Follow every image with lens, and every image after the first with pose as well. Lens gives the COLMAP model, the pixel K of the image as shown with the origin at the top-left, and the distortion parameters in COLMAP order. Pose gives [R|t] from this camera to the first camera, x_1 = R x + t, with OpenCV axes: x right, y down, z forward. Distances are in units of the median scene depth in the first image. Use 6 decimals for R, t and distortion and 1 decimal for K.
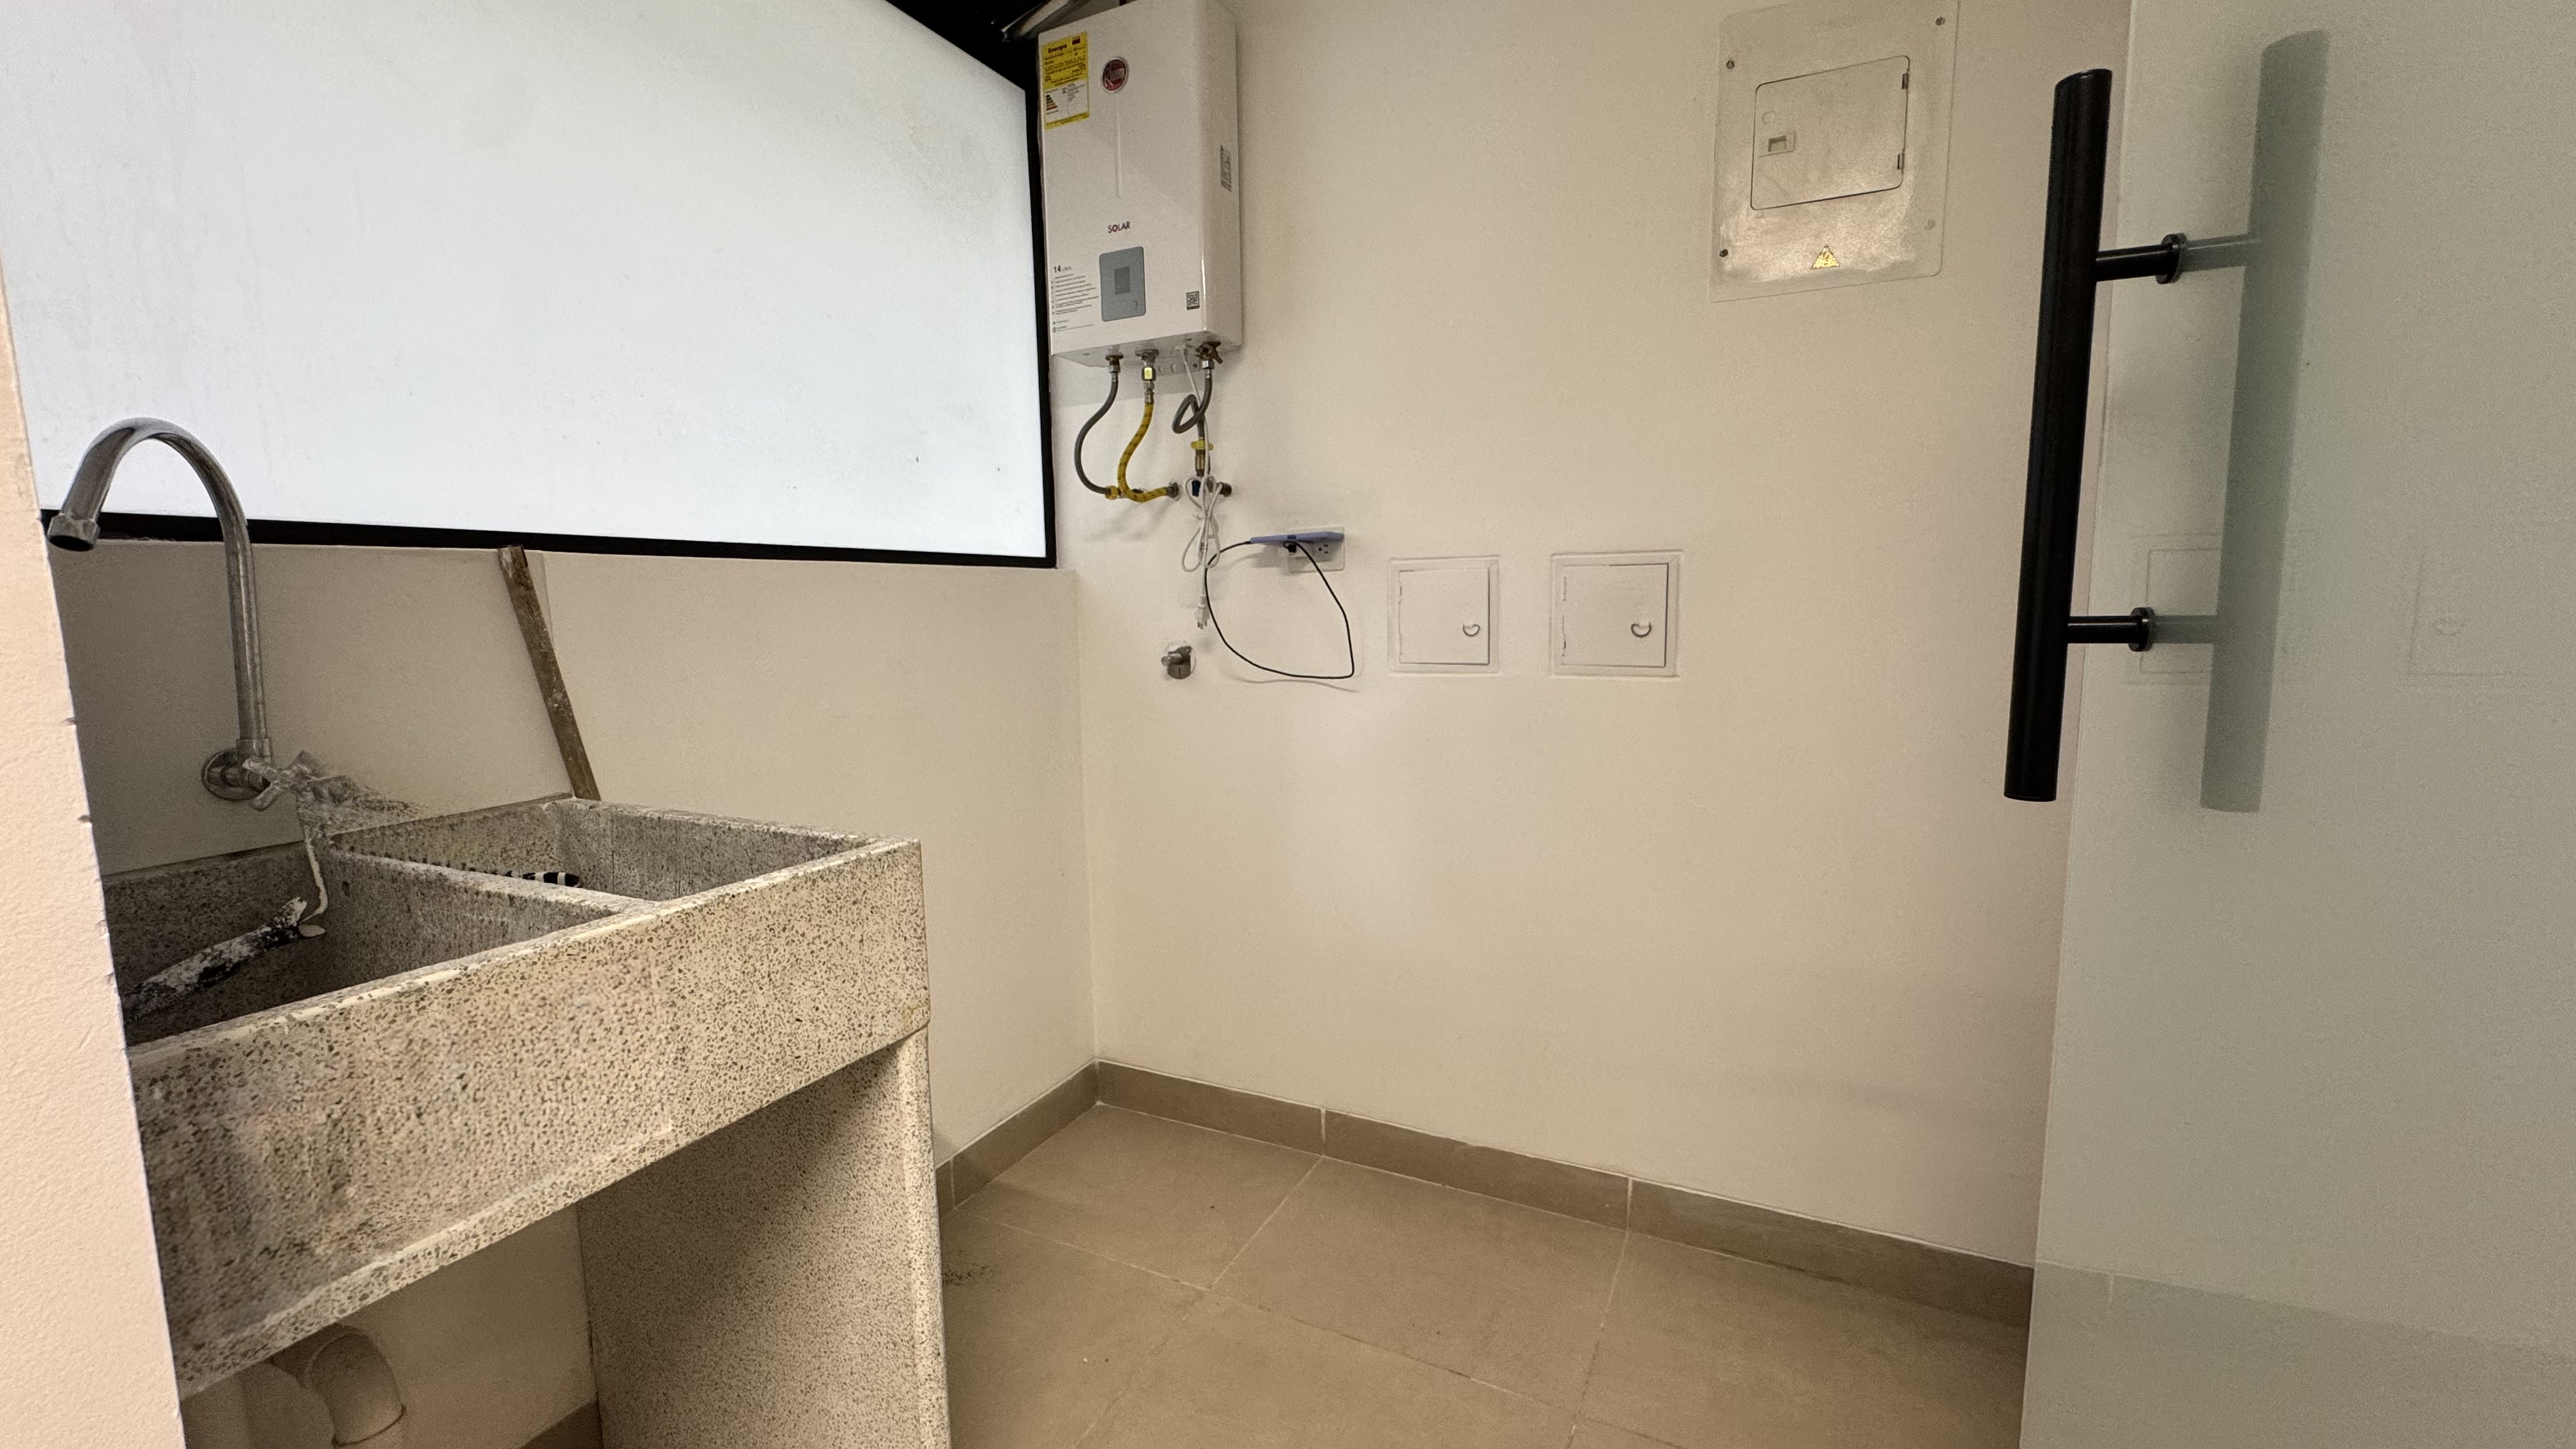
lens RADIAL K [[1026.4, 0, 1290.2], [0, 1026.4, 718.5], [0, 0, 1]] dist [-0.001975, 0.000159]
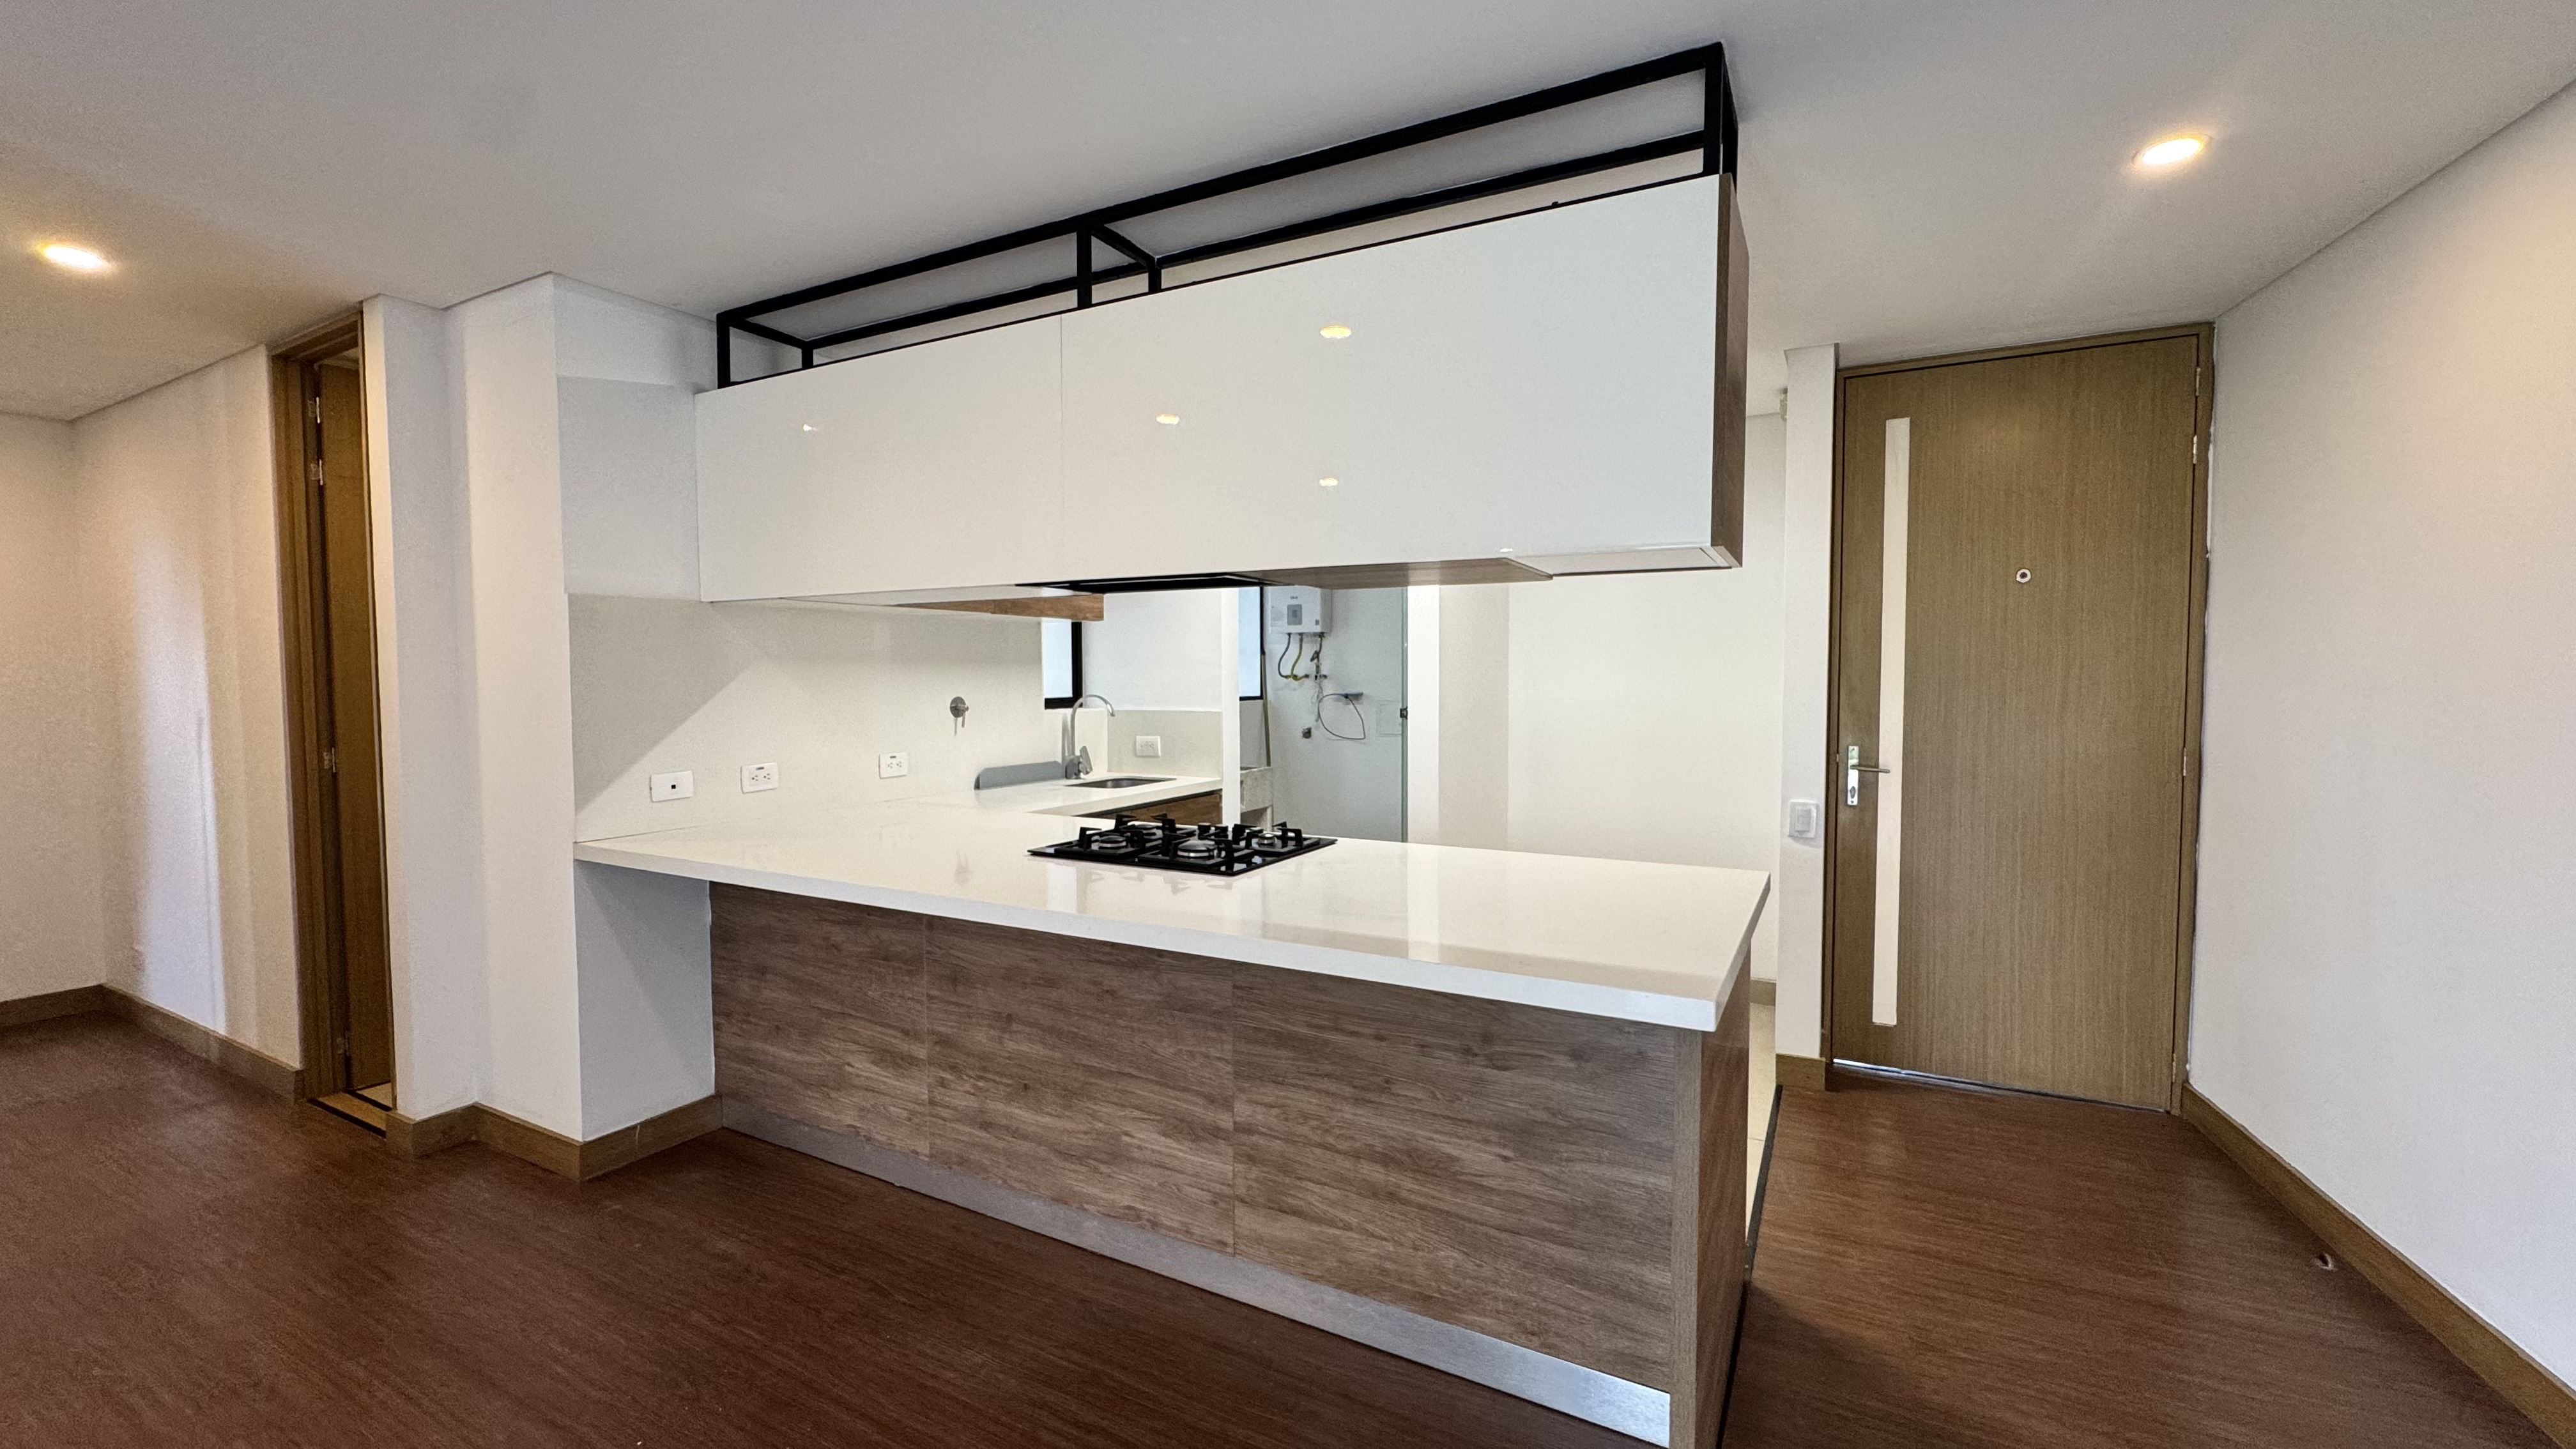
lens RADIAL K [[1026.4, 0, 1291.2], [0, 1026.4, 721.1], [0, 0, 1]] dist [-0.001975, 0.000159]
pose [[0.997883, 0.012143, -0.063892, 0.033754], [-0.015918, 0.998137, -0.058901, 0.090653], [0.063057, 0.059794, 0.996217, -2.074732]]
